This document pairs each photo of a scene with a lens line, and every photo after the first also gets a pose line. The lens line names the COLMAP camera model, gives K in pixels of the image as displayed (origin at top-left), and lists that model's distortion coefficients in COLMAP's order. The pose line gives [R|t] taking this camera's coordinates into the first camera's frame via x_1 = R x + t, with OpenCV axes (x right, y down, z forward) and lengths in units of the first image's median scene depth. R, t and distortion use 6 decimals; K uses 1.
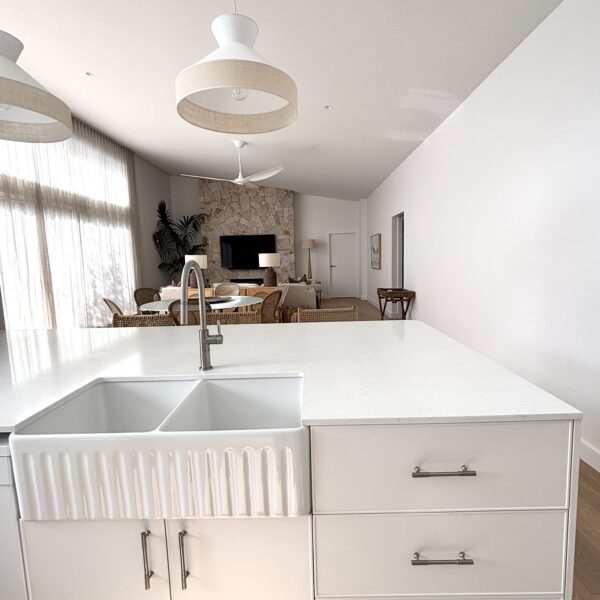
lens RADIAL K [[348.6, 0, 299.4], [0, 348.6, 300.8], [0, 0, 1]] dist [0.008043, 0.000535]
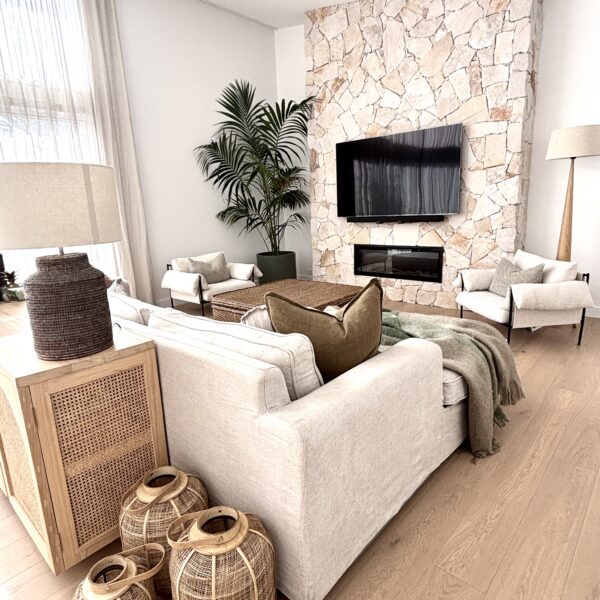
lens RADIAL K [[416.1, 0, 301.9], [0, 416.1, 301.6], [0, 0, 1]] dist [-0.004036, -0.007060]
pose [[0.756176, 0.140878, -0.639024, 0.099126], [-0.062412, 0.987626, 0.143876, -0.062881], [0.651385, -0.068913, 0.755611, 0.564065]]
